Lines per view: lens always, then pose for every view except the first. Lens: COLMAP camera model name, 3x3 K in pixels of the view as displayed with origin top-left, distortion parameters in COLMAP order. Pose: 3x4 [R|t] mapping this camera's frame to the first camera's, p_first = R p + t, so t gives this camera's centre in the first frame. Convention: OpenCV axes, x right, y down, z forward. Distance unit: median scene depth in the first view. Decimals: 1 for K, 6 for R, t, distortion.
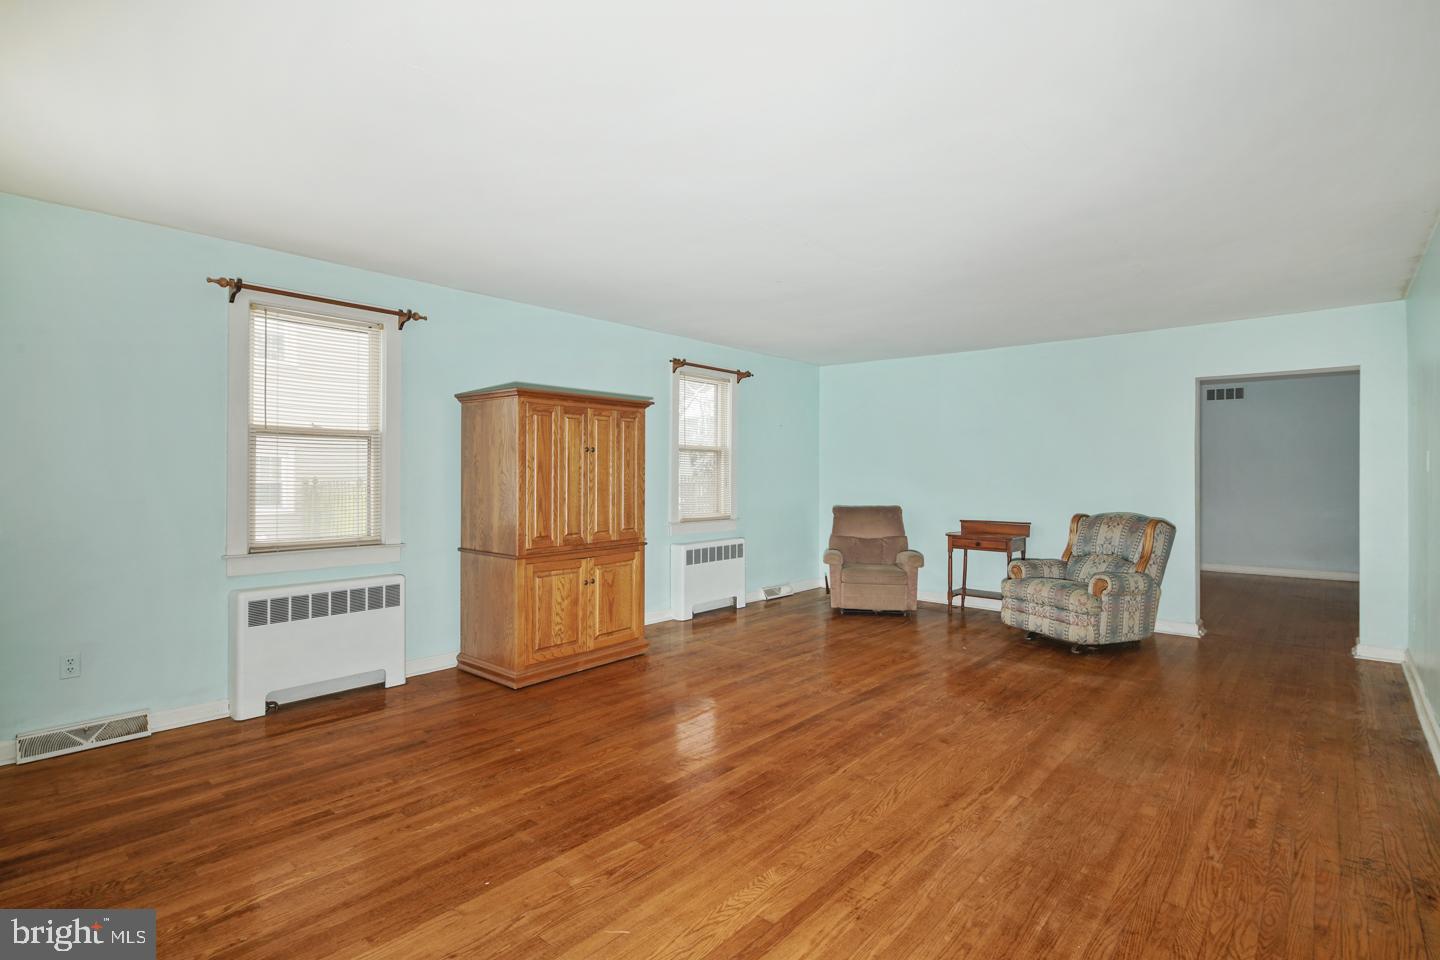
lens RADIAL K [[715.5, 0, 702.3], [0, 715.5, 450.5], [0, 0, 1]] dist [-0.001378, -0.000744]
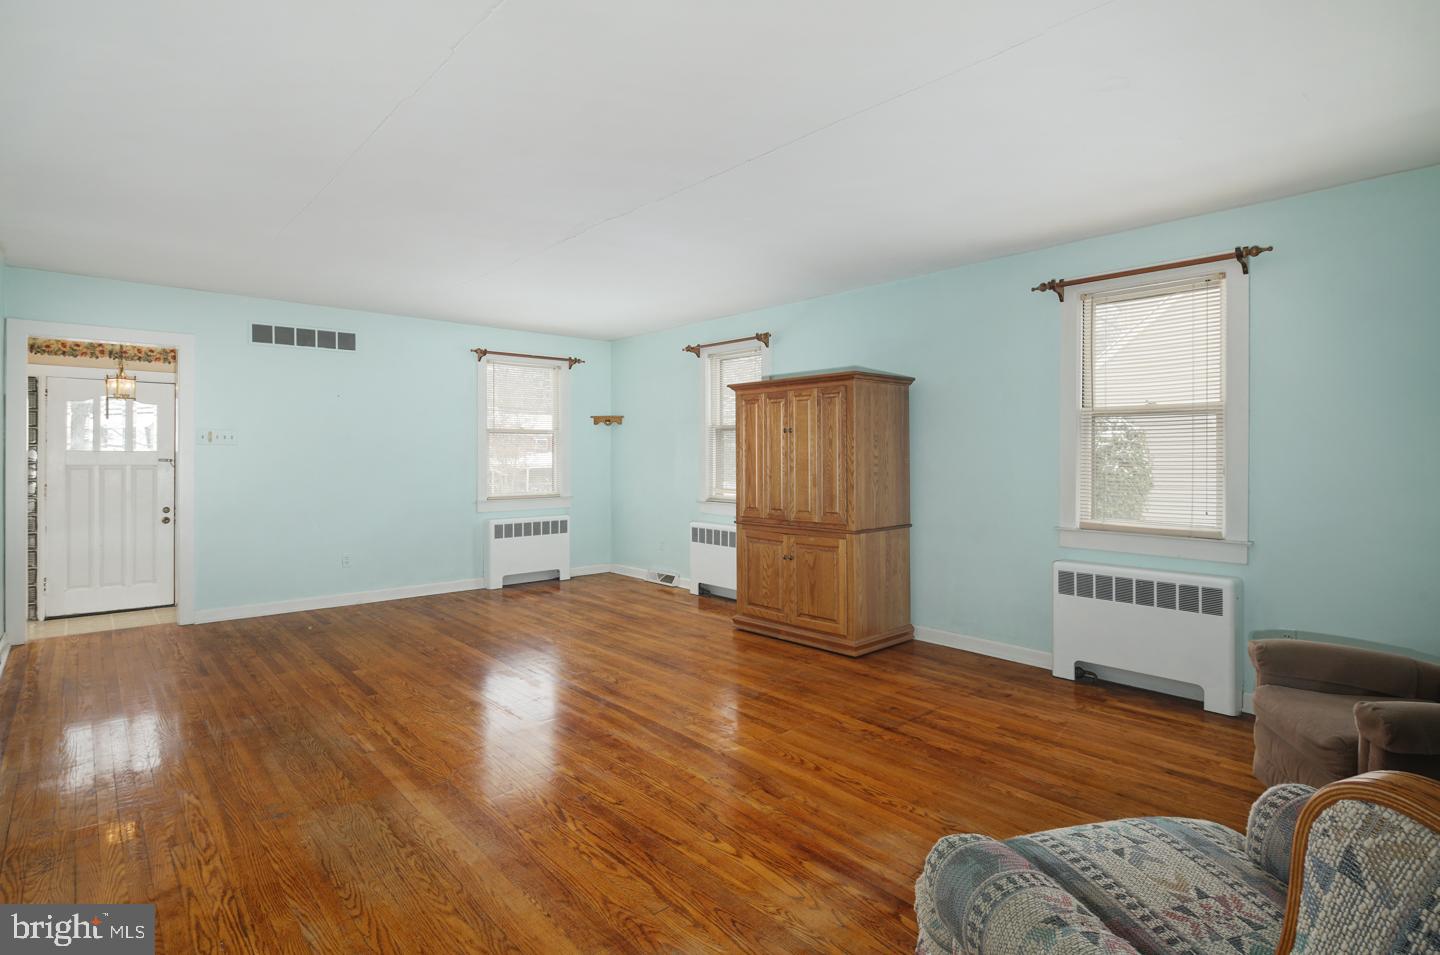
lens RADIAL K [[715.5, 0, 702.3], [0, 715.5, 448.0], [0, 0, 1]] dist [-0.001378, -0.000744]
pose [[-0.135105, -0.011056, -0.990770, 0.930918], [0.033784, 0.999305, -0.015758, 0.037557], [0.990255, -0.035601, -0.134637, 1.063041]]
